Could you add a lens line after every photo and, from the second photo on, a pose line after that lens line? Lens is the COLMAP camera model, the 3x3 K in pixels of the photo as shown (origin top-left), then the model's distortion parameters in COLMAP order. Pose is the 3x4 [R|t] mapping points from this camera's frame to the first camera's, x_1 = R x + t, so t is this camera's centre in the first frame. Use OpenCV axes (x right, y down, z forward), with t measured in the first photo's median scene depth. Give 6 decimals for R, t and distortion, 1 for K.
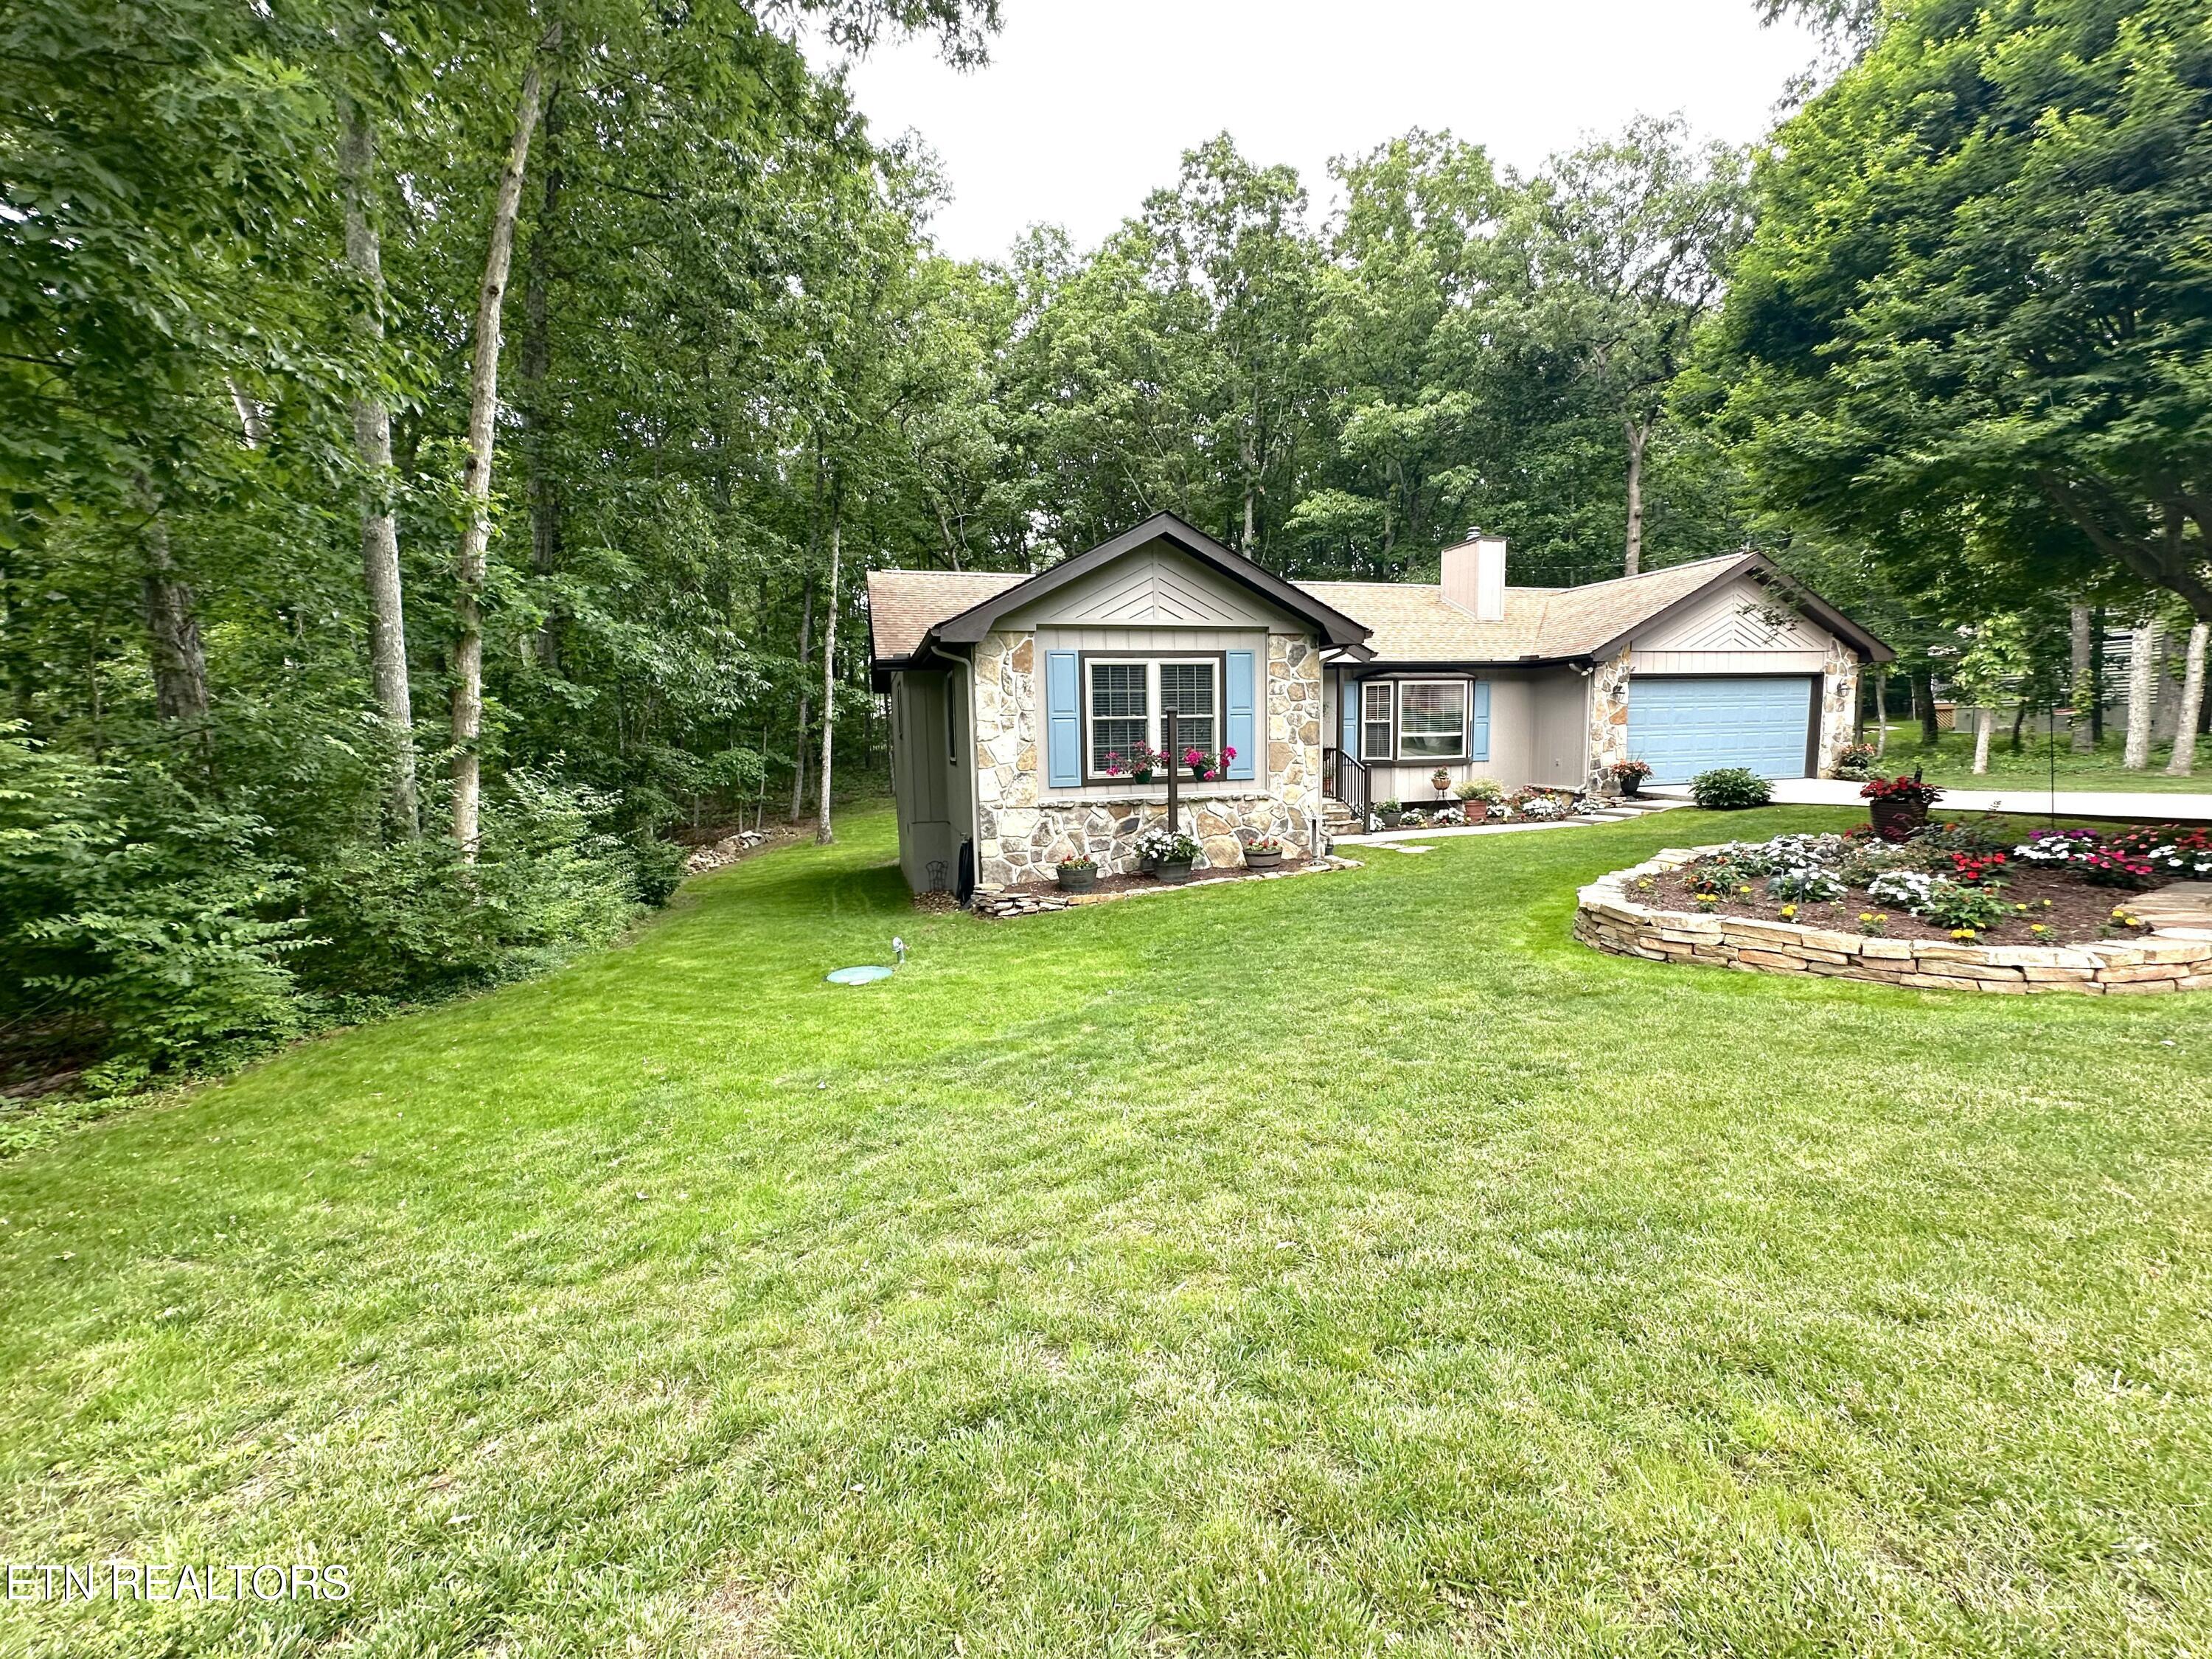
lens RADIAL K [[887.4, 0, 1100.7], [0, 887.4, 829.4], [0, 0, 1]] dist [-0.001276, -0.000148]
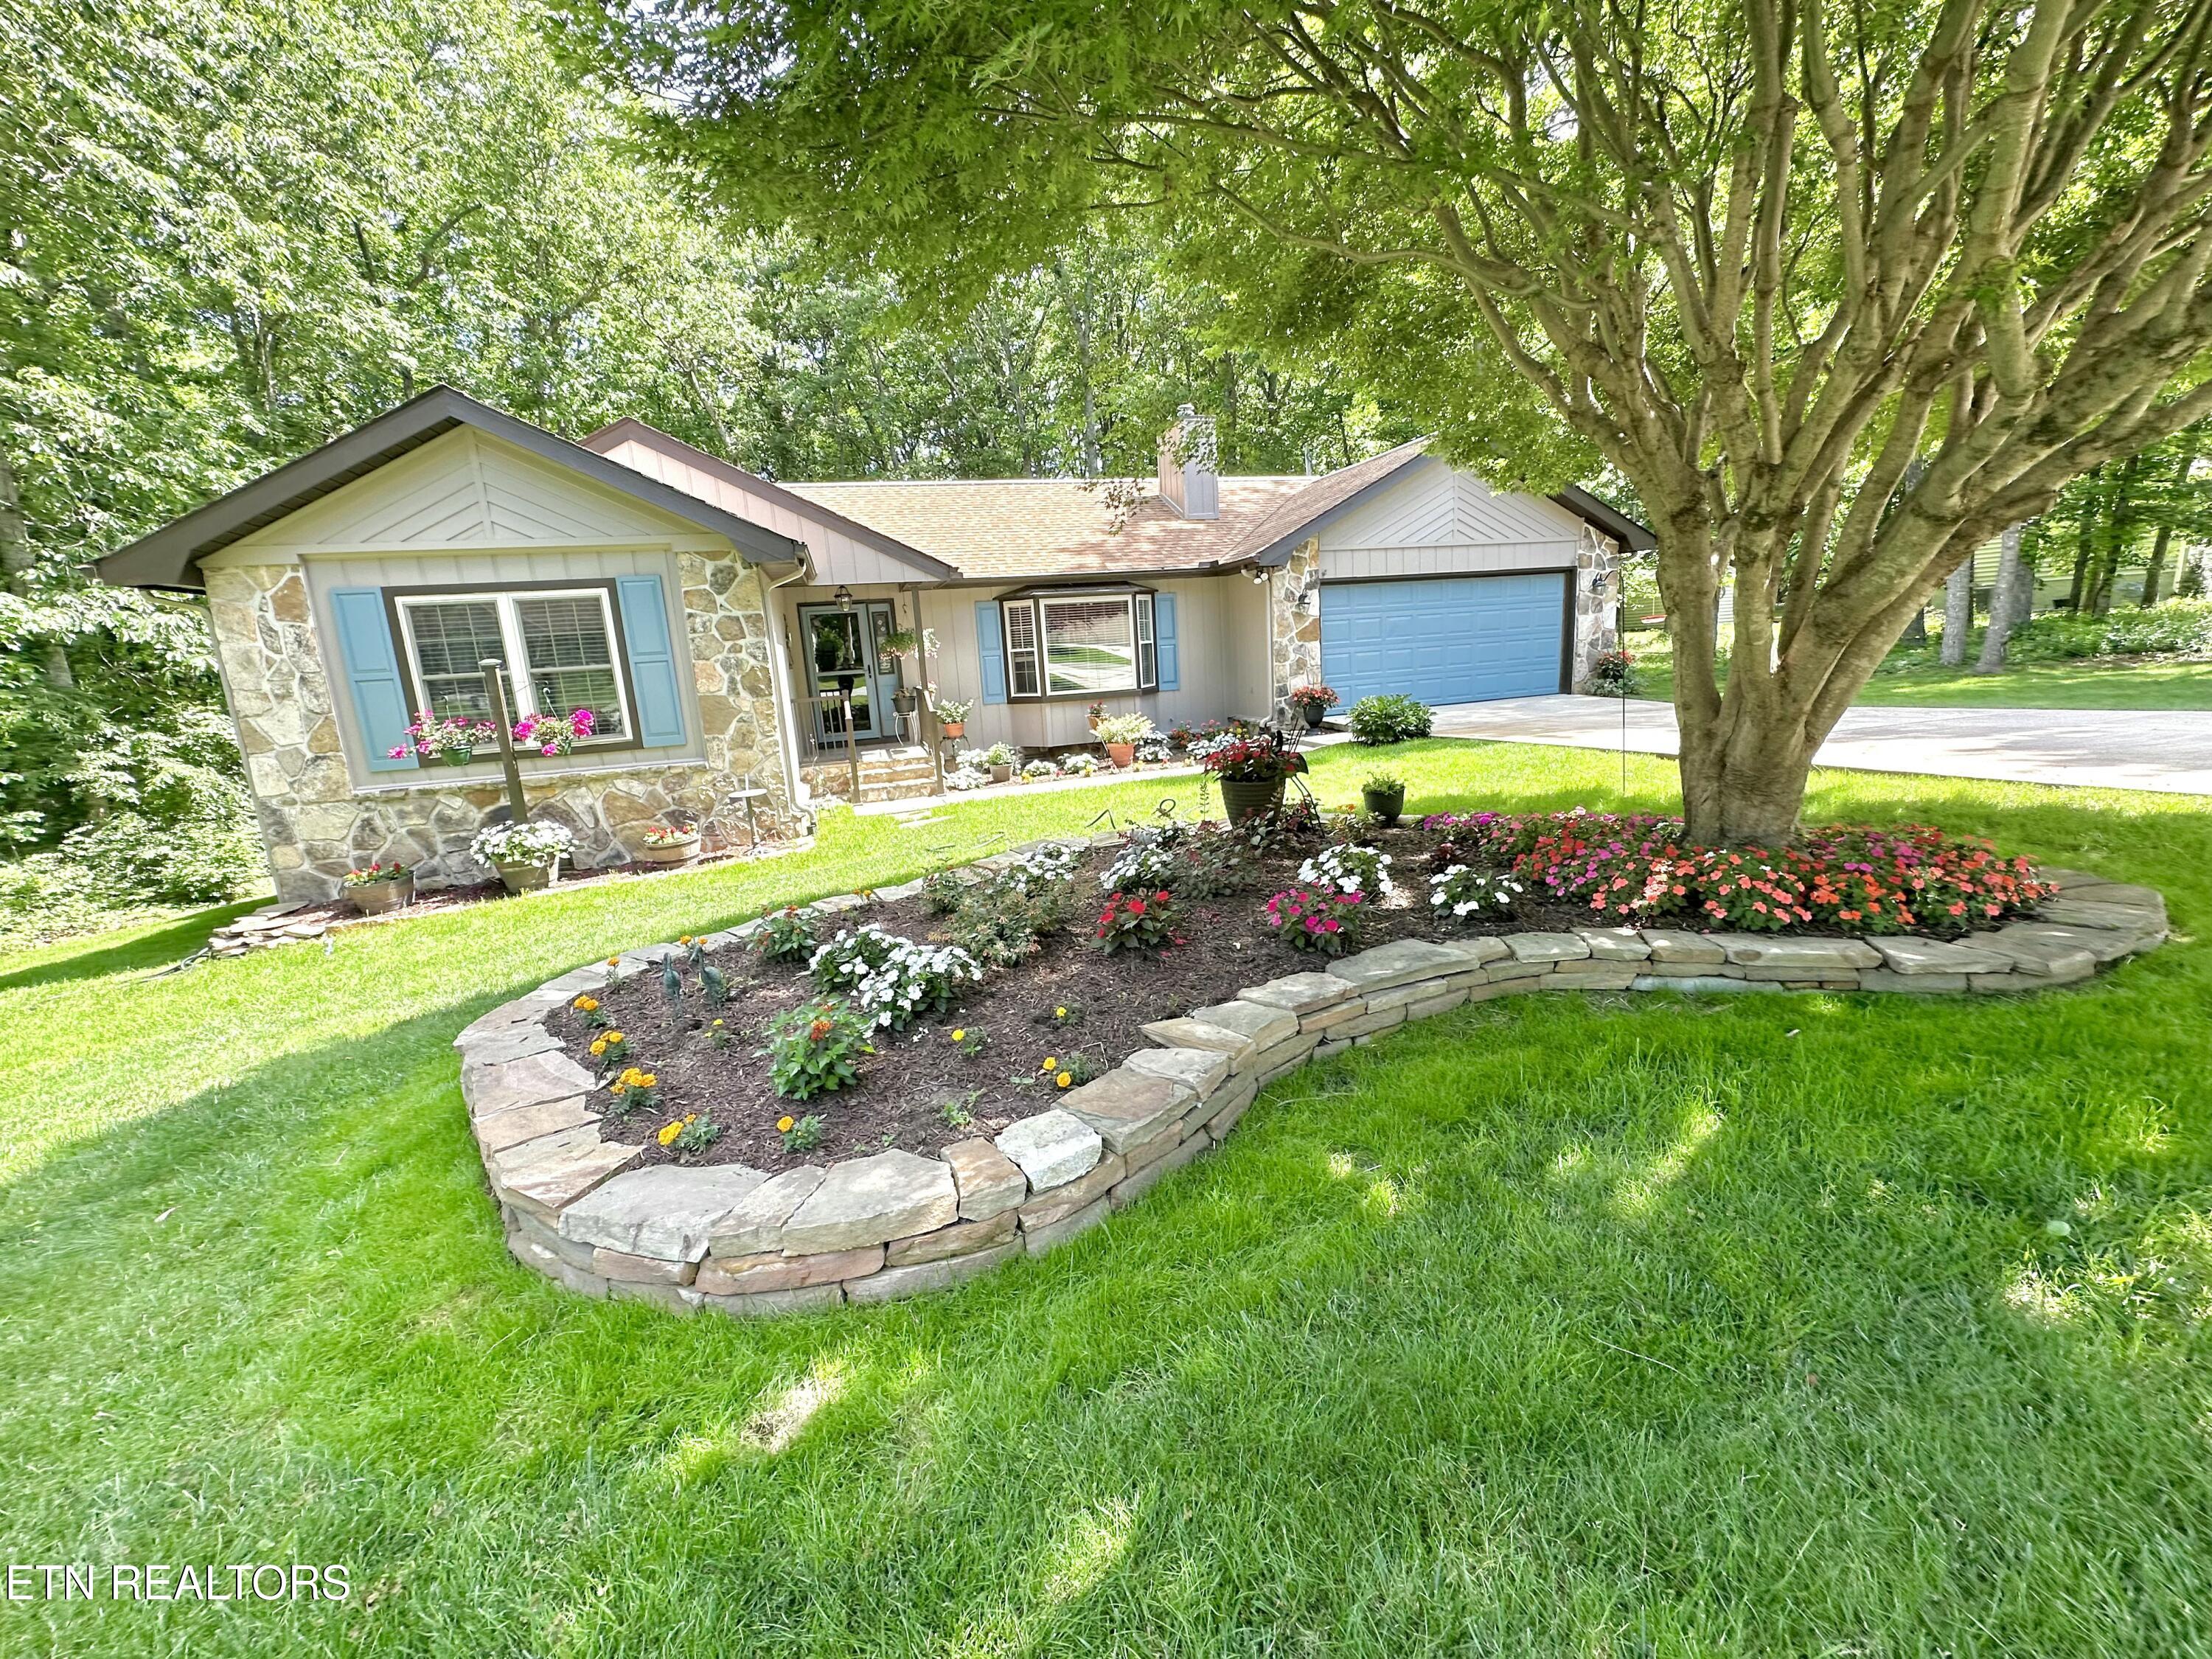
lens RADIAL K [[887.4, 0, 1111.4], [0, 887.4, 833.5], [0, 0, 1]] dist [-0.001276, -0.000148]
pose [[0.998961, -0.045124, 0.006313, 0.539709], [0.044320, 0.994471, 0.095204, -0.037393], [-0.010574, -0.094825, 0.995438, 0.220167]]
